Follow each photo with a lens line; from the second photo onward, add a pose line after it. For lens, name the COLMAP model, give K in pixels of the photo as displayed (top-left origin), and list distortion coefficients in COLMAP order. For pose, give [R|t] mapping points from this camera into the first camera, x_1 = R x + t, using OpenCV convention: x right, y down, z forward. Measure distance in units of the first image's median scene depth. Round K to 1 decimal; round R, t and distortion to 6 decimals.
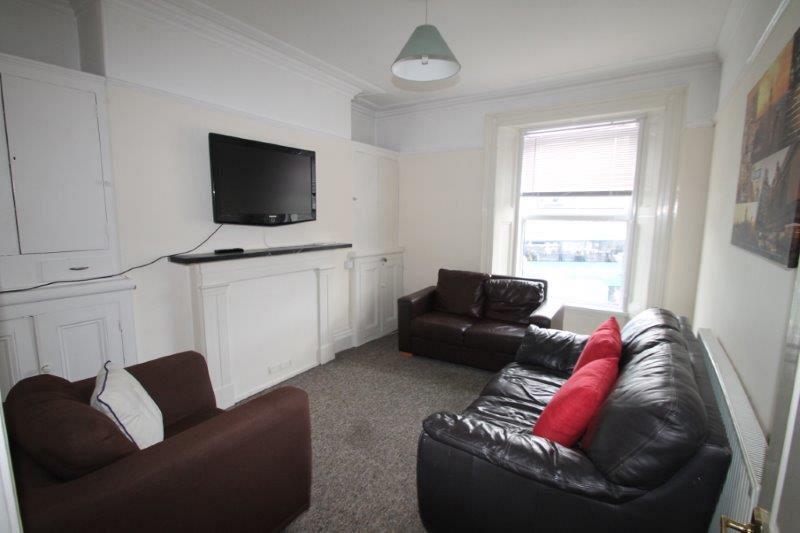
lens RADIAL K [[381.3, 0, 398.4], [0, 381.3, 269.6], [0, 0, 1]] dist [0.001282, -0.011277]
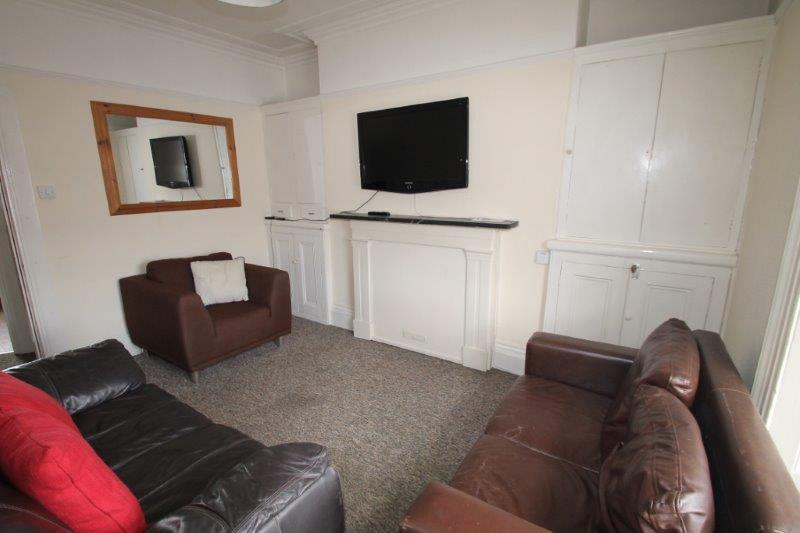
lens RADIAL K [[381.3, 0, 398.4], [0, 381.3, 269.6], [0, 0, 1]] dist [0.001282, -0.011277]
pose [[-0.013929, 0.217342, -0.975996, 0.699645], [-0.130832, 0.967303, 0.217273, -0.139789], [0.991307, 0.130718, 0.014962, 1.034069]]
